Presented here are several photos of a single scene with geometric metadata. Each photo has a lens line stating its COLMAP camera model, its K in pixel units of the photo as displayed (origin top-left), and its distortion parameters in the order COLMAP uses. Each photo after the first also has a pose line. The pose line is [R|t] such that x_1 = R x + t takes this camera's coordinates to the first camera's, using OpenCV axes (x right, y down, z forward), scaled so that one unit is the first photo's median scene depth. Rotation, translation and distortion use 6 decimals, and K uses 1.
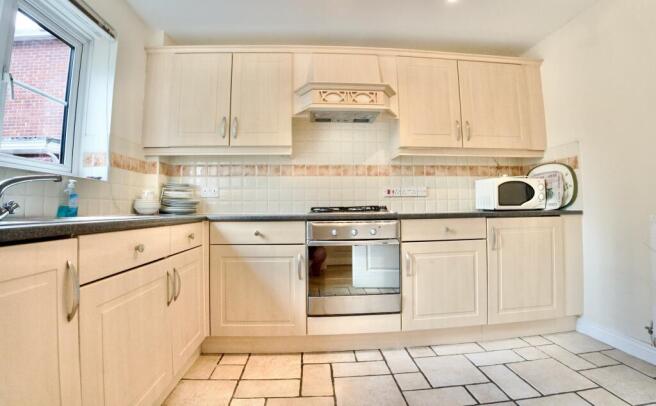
lens RADIAL K [[300.9, 0, 328.5], [0, 300.9, 190.6], [0, 0, 1]] dist [-0.080650, 0.000279]
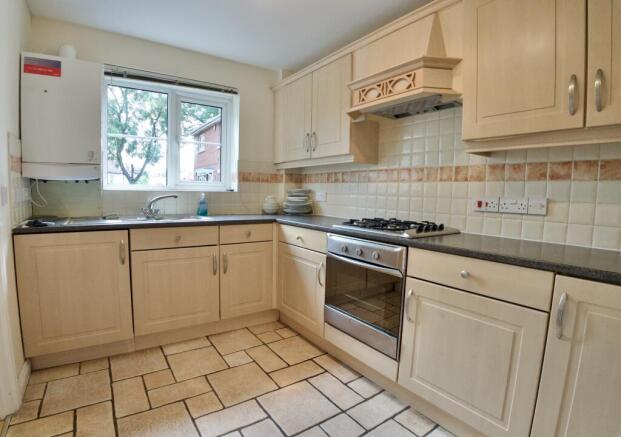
lens RADIAL K [[314.9, 0, 310.5], [0, 314.9, 218.5], [0, 0, 1]] dist [-0.062574, 0.000663]
pose [[0.518467, 0.094130, -0.849901, 0.687574], [0.021093, 0.992212, 0.122760, -0.066940], [0.854837, -0.081574, 0.512444, 0.344898]]
